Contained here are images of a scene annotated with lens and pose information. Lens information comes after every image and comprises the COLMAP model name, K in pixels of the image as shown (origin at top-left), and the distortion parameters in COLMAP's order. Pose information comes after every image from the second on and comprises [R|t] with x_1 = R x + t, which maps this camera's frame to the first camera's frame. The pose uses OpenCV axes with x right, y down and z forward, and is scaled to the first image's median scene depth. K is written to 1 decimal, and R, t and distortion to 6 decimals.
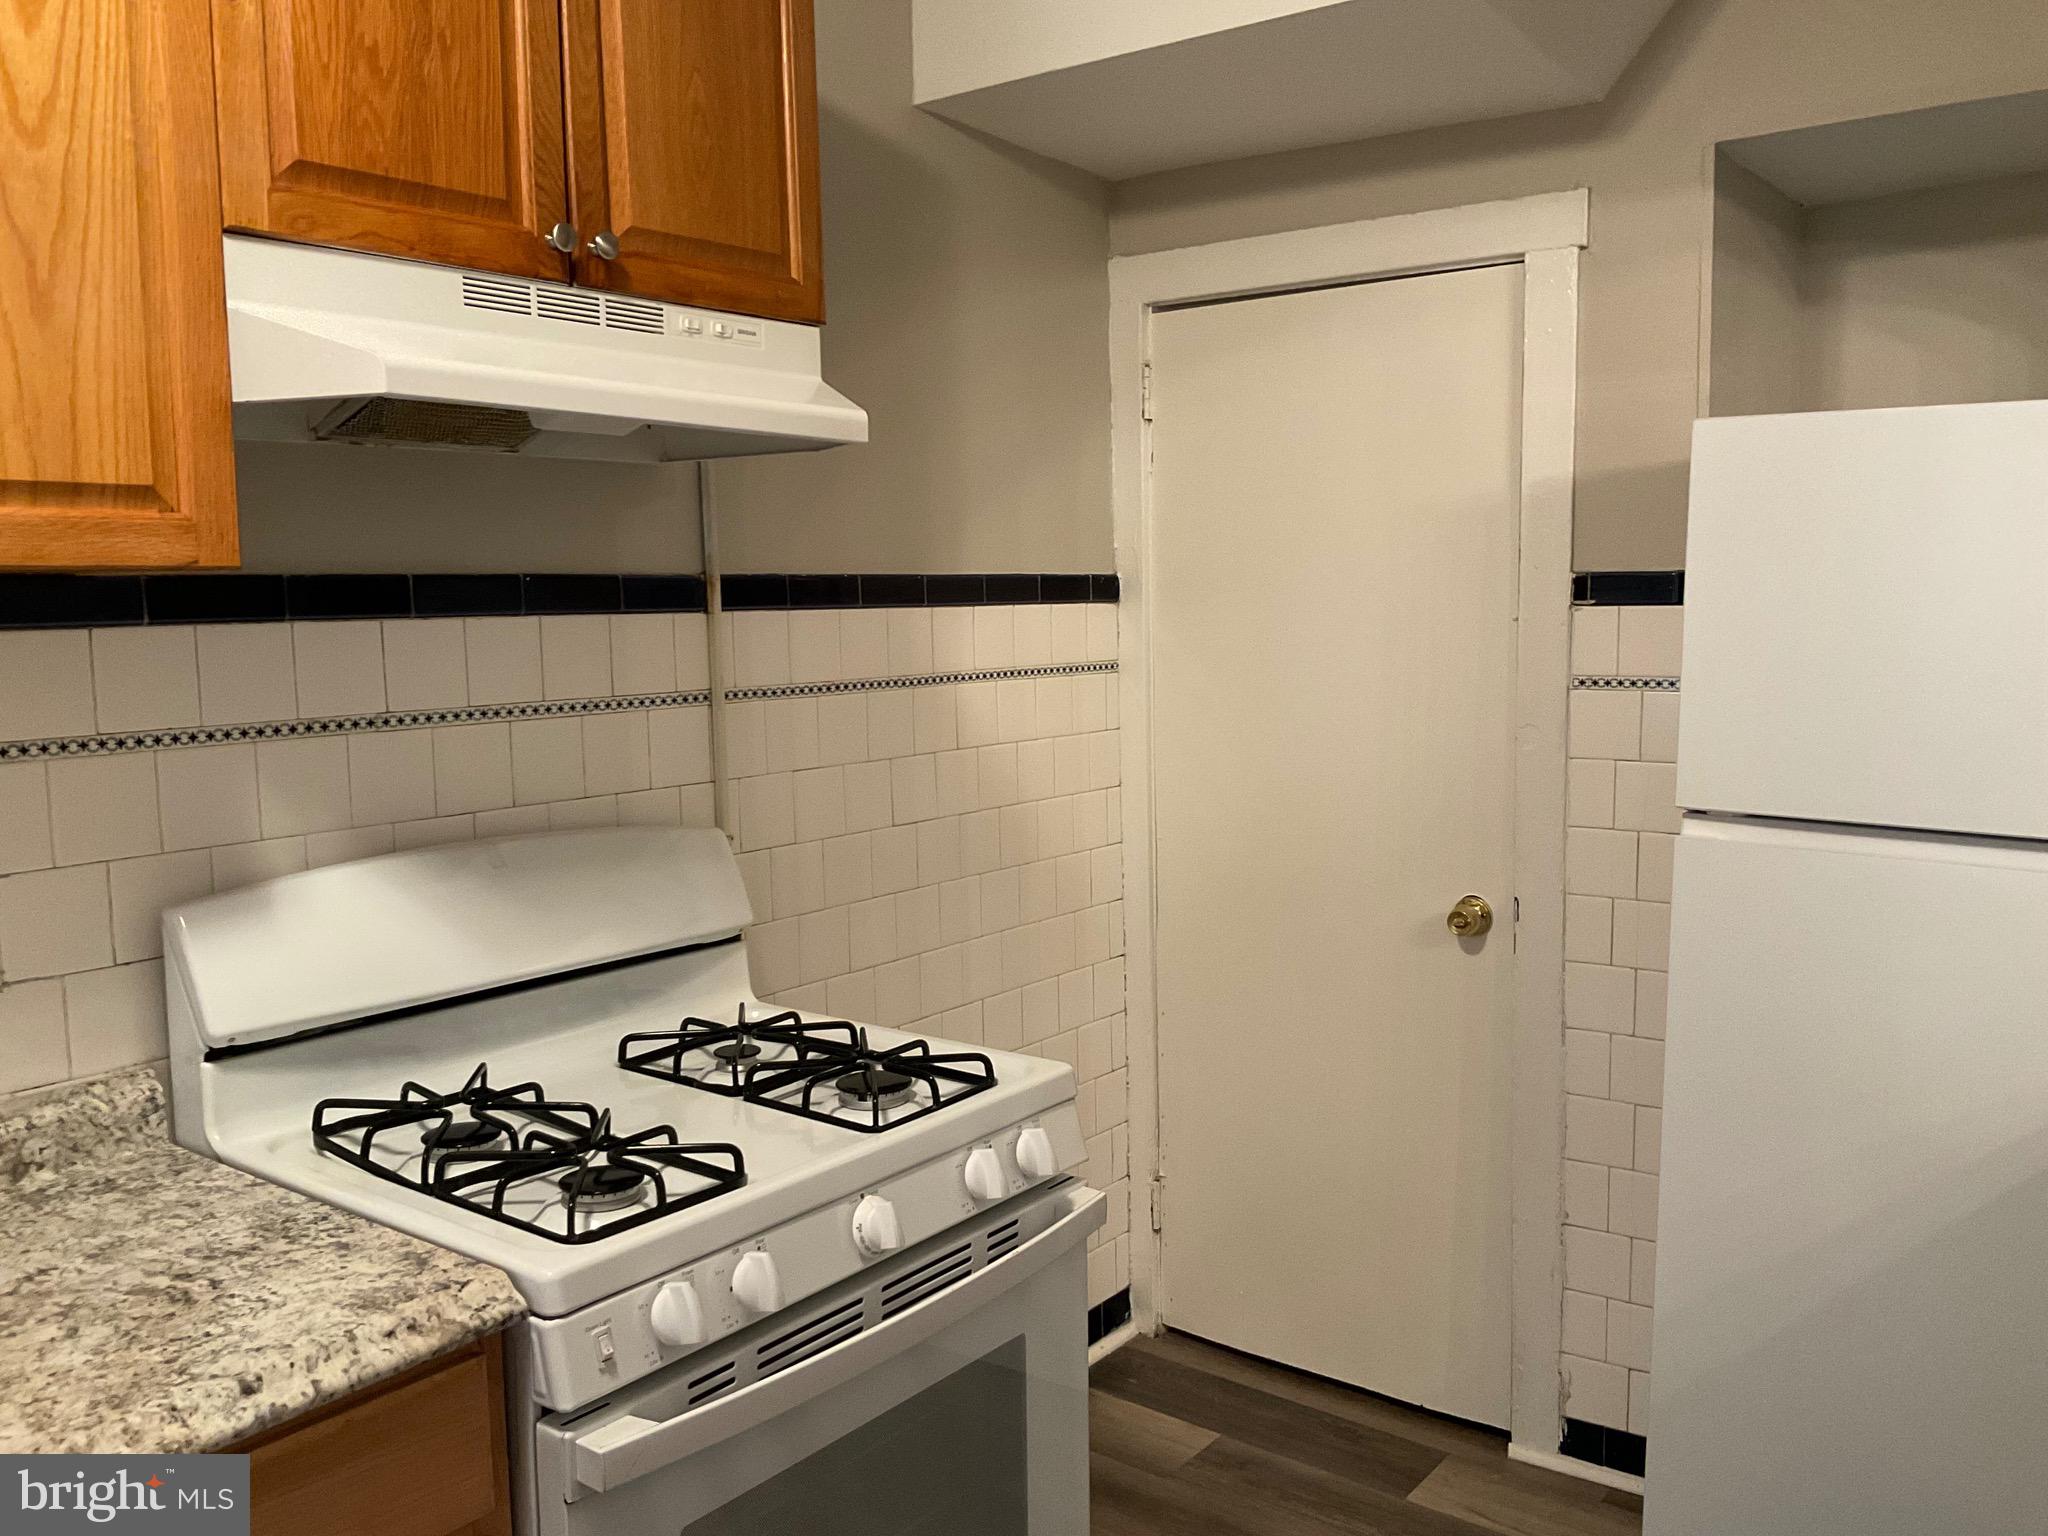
lens RADIAL K [[1722.6, 0, 1014.3], [0, 1722.6, 777.7], [0, 0, 1]] dist [0.068636, -0.124791]
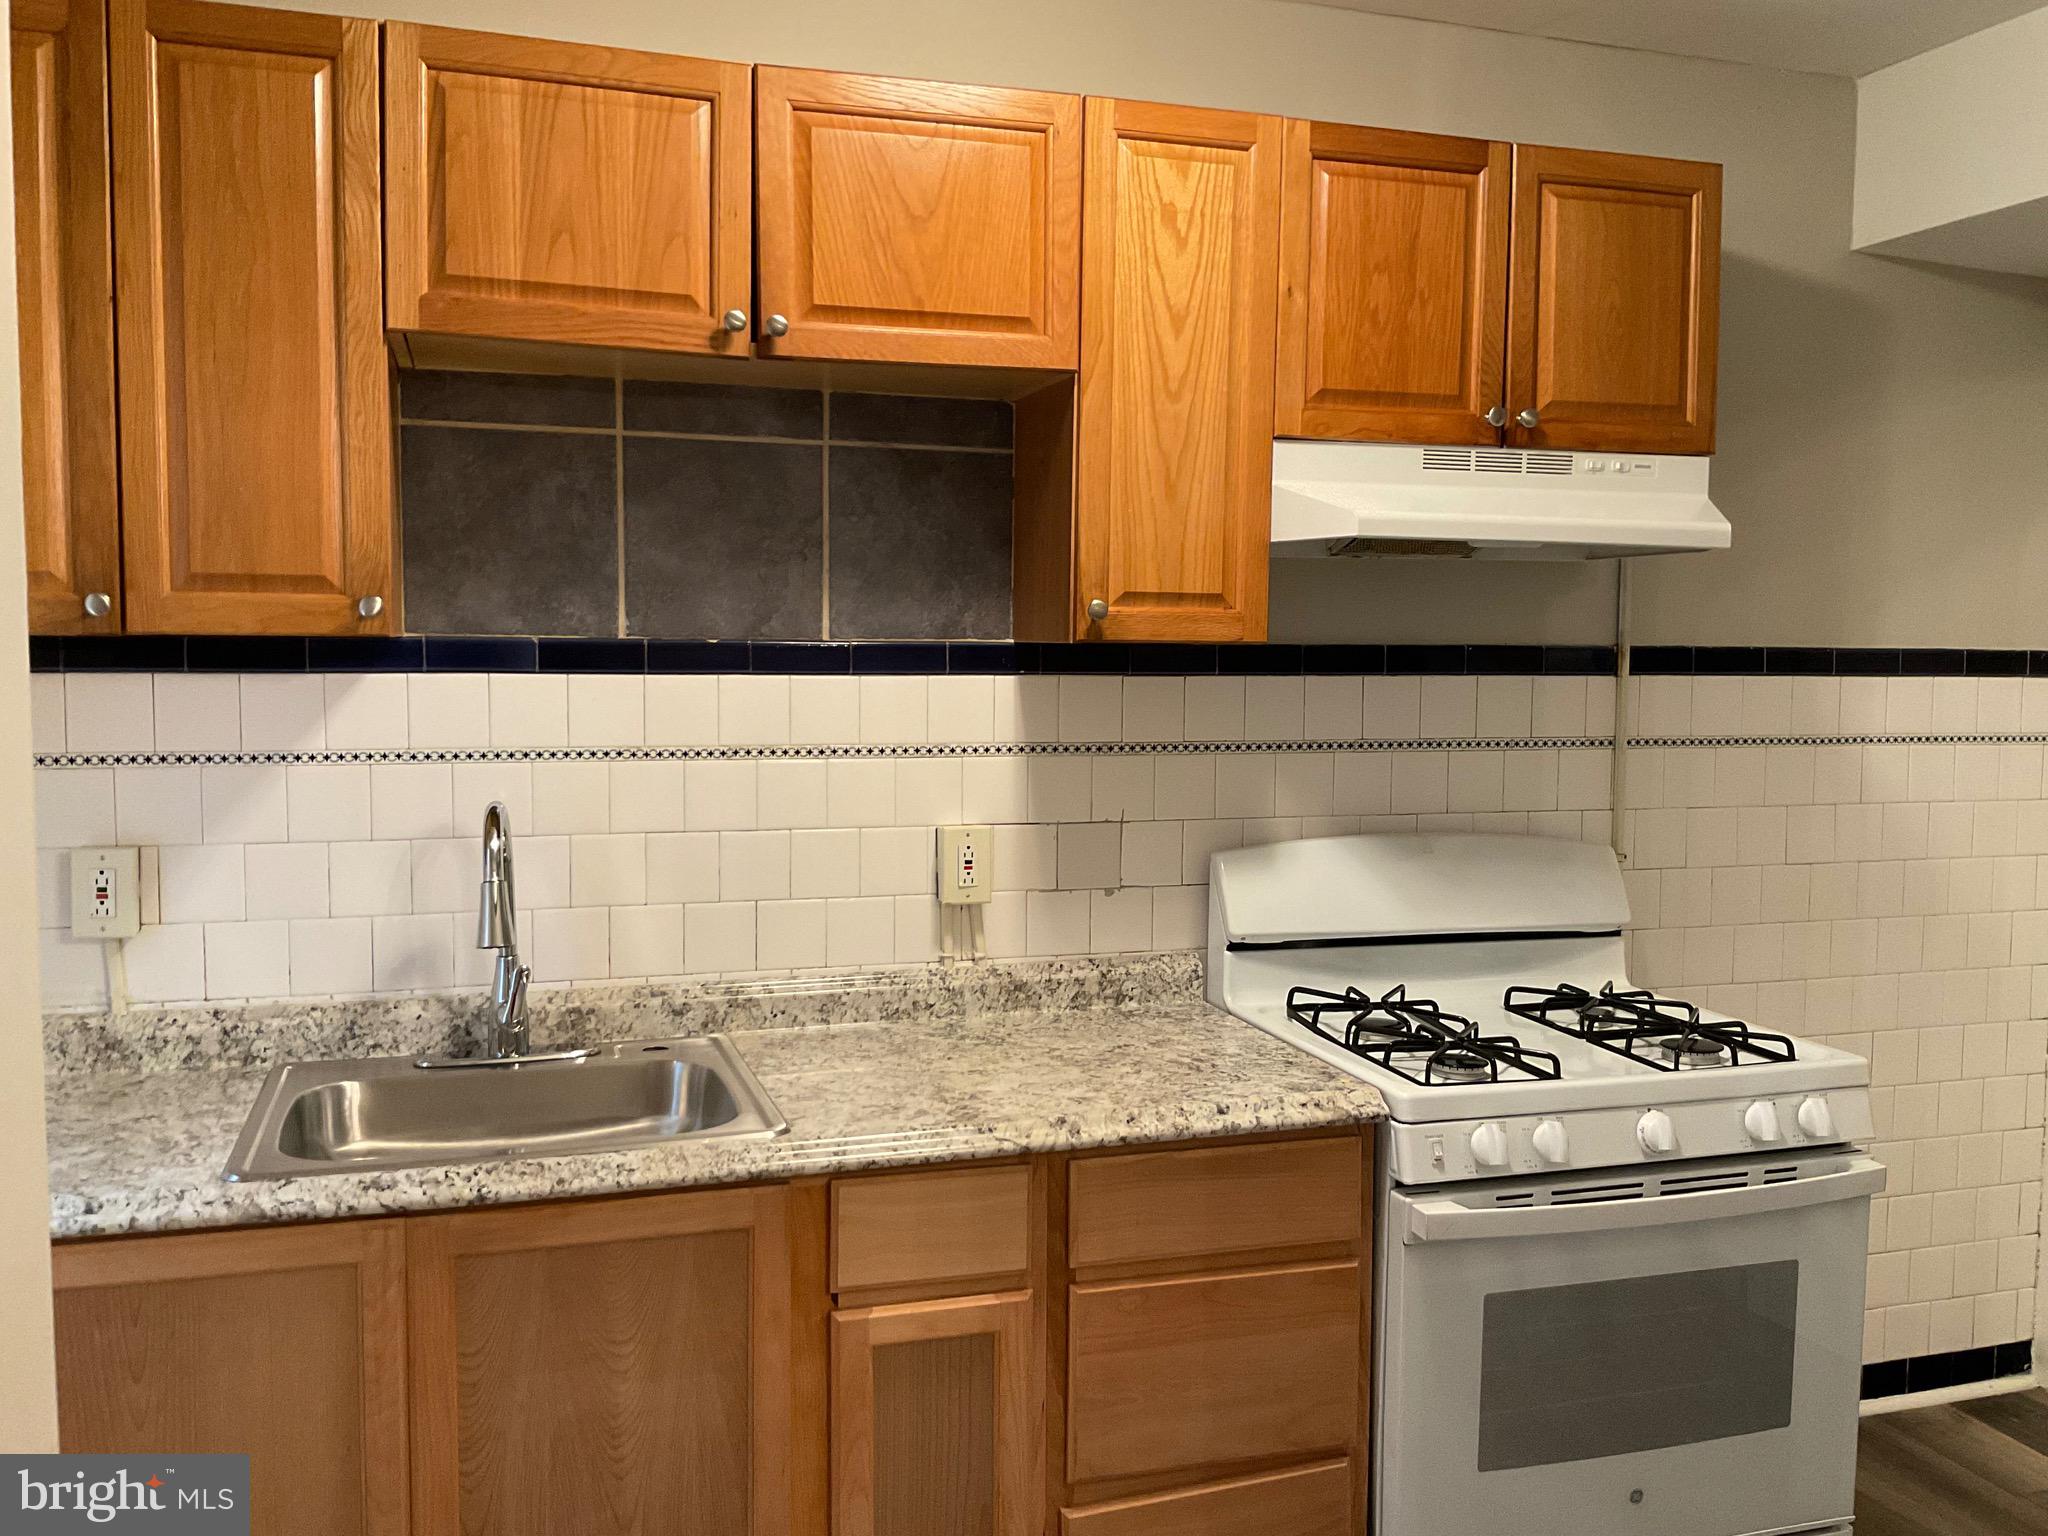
lens RADIAL K [[1722.6, 0, 1014.3], [0, 1722.6, 777.7], [0, 0, 1]] dist [0.068636, -0.124791]
pose [[0.823555, 0.065938, -0.563391, 0.245677], [-0.082552, 0.996579, -0.004036, 0.027932], [0.561197, 0.049833, 0.826180, -0.407268]]
